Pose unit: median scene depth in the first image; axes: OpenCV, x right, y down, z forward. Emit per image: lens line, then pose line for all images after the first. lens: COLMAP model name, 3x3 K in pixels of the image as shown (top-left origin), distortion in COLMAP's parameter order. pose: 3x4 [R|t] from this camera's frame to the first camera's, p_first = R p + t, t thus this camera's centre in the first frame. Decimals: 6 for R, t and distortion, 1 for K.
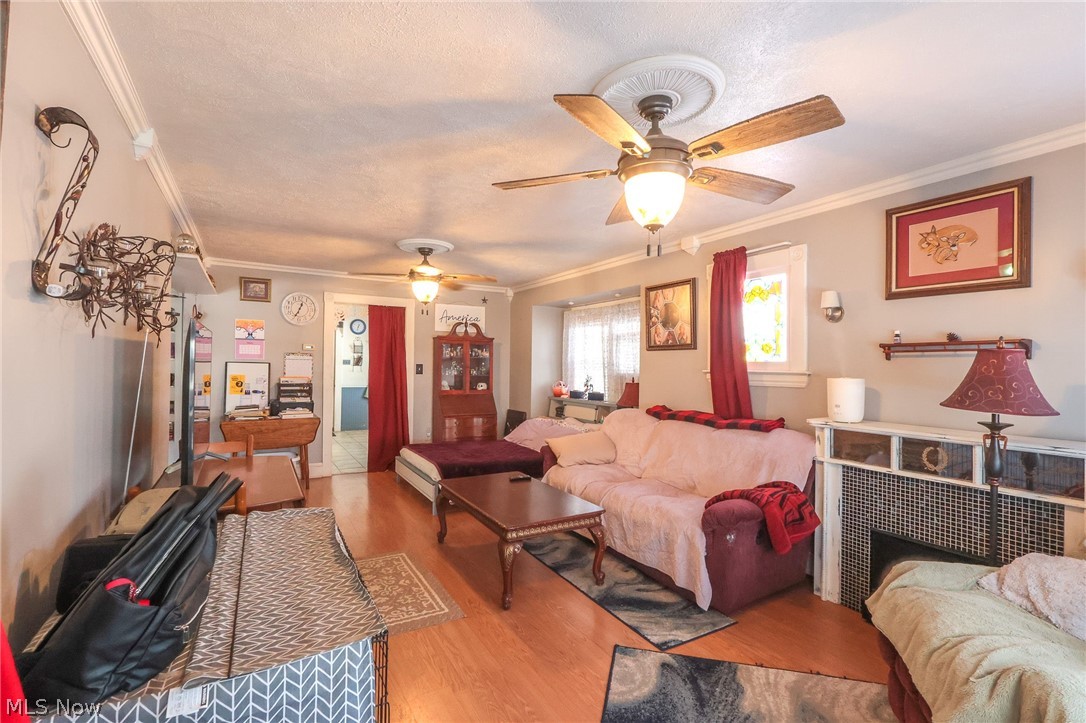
lens RADIAL K [[499.9, 0, 548.0], [0, 499.9, 358.9], [0, 0, 1]] dist [-0.001819, 0.000935]
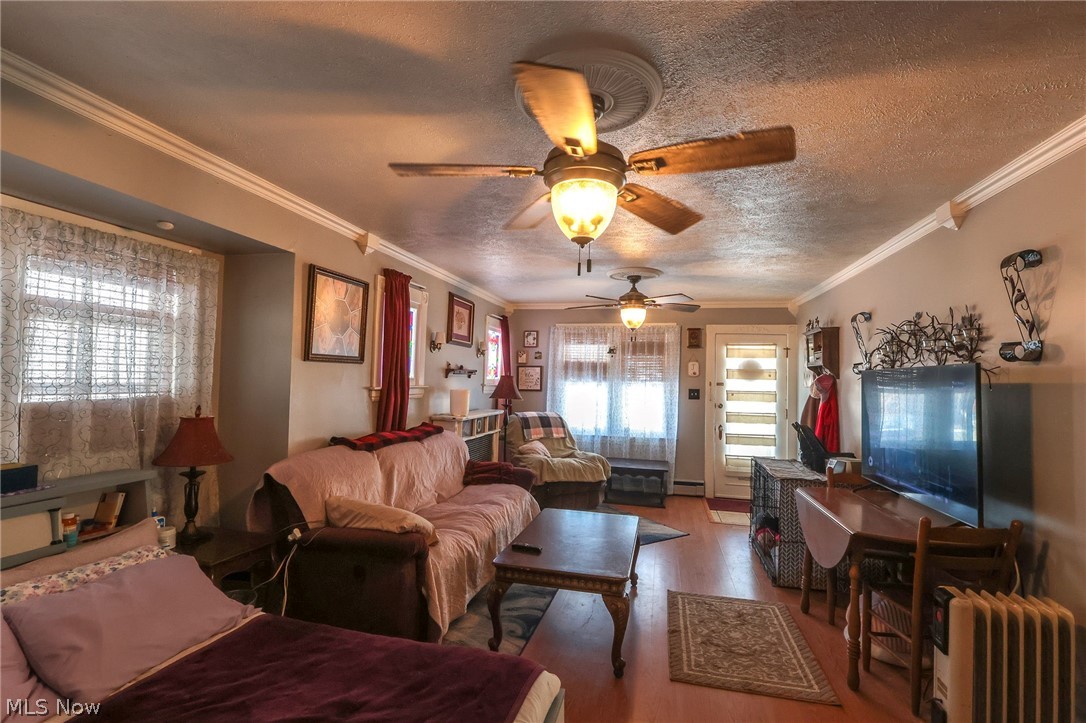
lens RADIAL K [[499.9, 0, 550.2], [0, 499.9, 363.9], [0, 0, 1]] dist [-0.001819, 0.000935]
pose [[-0.729291, -0.008689, 0.684148, -0.589407], [-0.035679, 0.999042, -0.025345, -0.012469], [-0.683272, -0.042894, -0.728902, 1.564528]]
